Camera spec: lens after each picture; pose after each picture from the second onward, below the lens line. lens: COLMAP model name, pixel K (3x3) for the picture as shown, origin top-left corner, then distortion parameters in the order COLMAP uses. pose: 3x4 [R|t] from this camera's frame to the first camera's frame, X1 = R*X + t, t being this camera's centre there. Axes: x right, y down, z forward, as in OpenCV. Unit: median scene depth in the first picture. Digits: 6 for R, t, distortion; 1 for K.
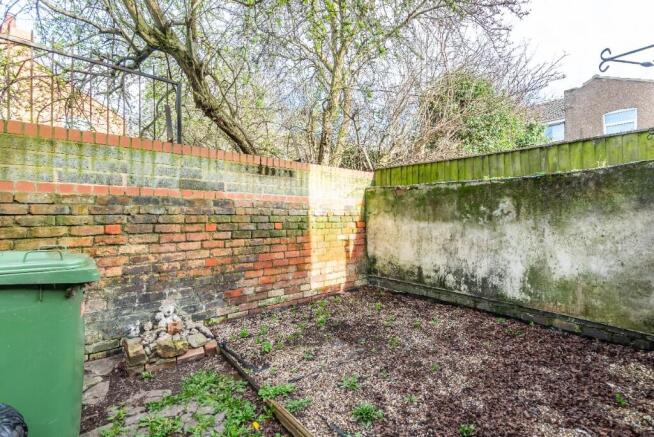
lens RADIAL K [[295.7, 0, 326.9], [0, 295.7, 208.3], [0, 0, 1]] dist [0.030931, -0.005955]
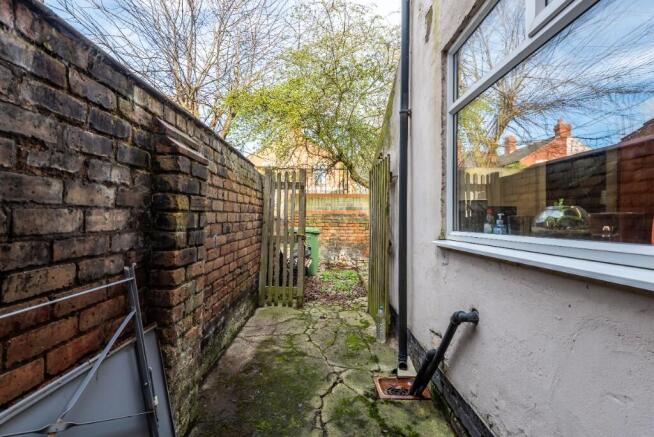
lens RADIAL K [[295.7, 0, 327.1], [0, 295.7, 218.3], [0, 0, 1]] dist [0.030931, -0.005955]
pose [[0.785809, -0.000489, -0.618469, 1.079061], [0.011706, 0.999832, 0.014083, -0.034044], [0.618358, -0.018306, 0.785683, -1.276264]]
